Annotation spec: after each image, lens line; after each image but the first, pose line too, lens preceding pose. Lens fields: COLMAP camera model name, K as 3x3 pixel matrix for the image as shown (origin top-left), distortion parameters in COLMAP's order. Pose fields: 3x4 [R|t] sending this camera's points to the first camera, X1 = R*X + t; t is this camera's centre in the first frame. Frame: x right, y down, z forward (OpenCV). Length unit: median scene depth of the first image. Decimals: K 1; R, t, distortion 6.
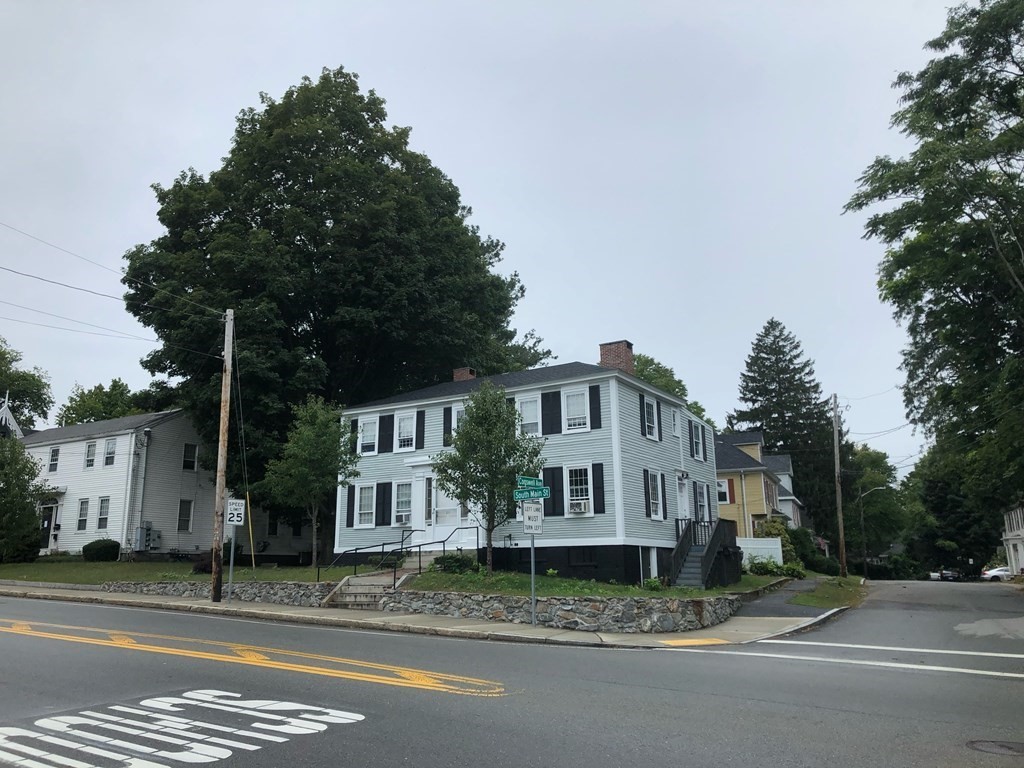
lens RADIAL K [[837.7, 0, 512.4], [0, 837.7, 365.9], [0, 0, 1]] dist [0.020029, -0.000539]
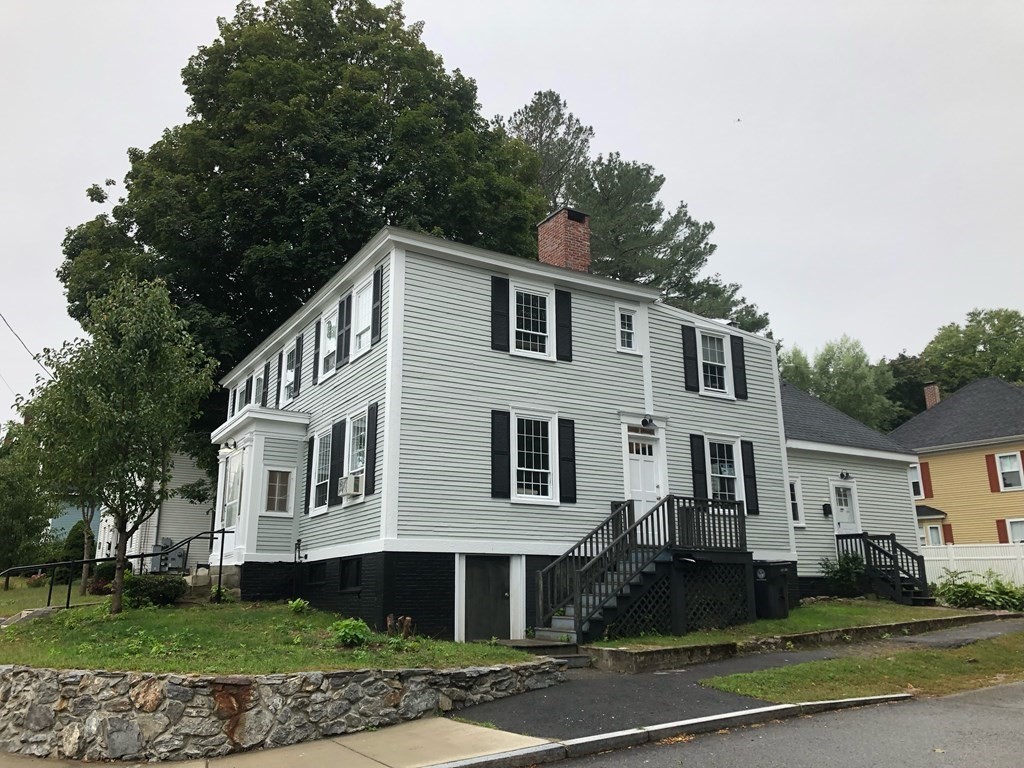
lens RADIAL K [[840.8, 0, 512.3], [0, 840.8, 378.7], [0, 0, 1]] dist [0.018353, -0.005756]
pose [[0.891098, -0.110118, -0.440248, 0.399703], [0.106979, 0.993745, -0.032030, 0.119114], [0.441021, -0.018556, 0.897305, 0.515665]]
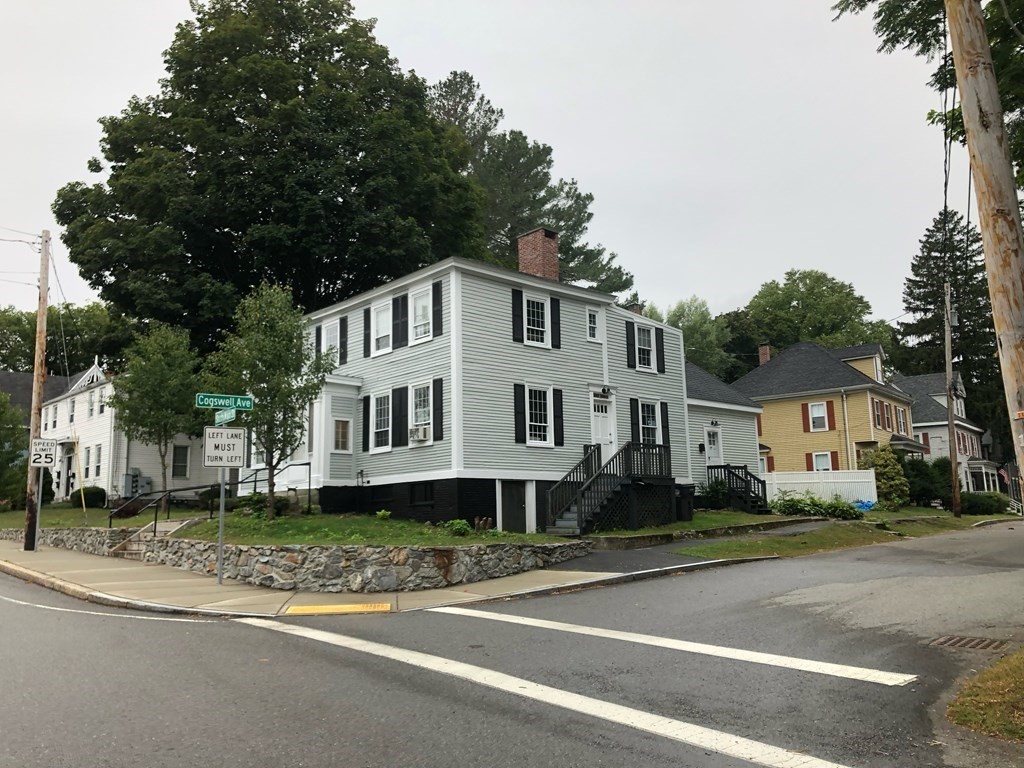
lens RADIAL K [[842.0, 0, 509.5], [0, 842.0, 386.3], [0, 0, 1]] dist [0.045386, -0.079614]
pose [[0.961734, -0.051836, -0.269036, 0.358310], [0.075453, 0.994079, 0.078193, 0.062105], [0.263389, -0.095500, 0.959951, 0.236474]]
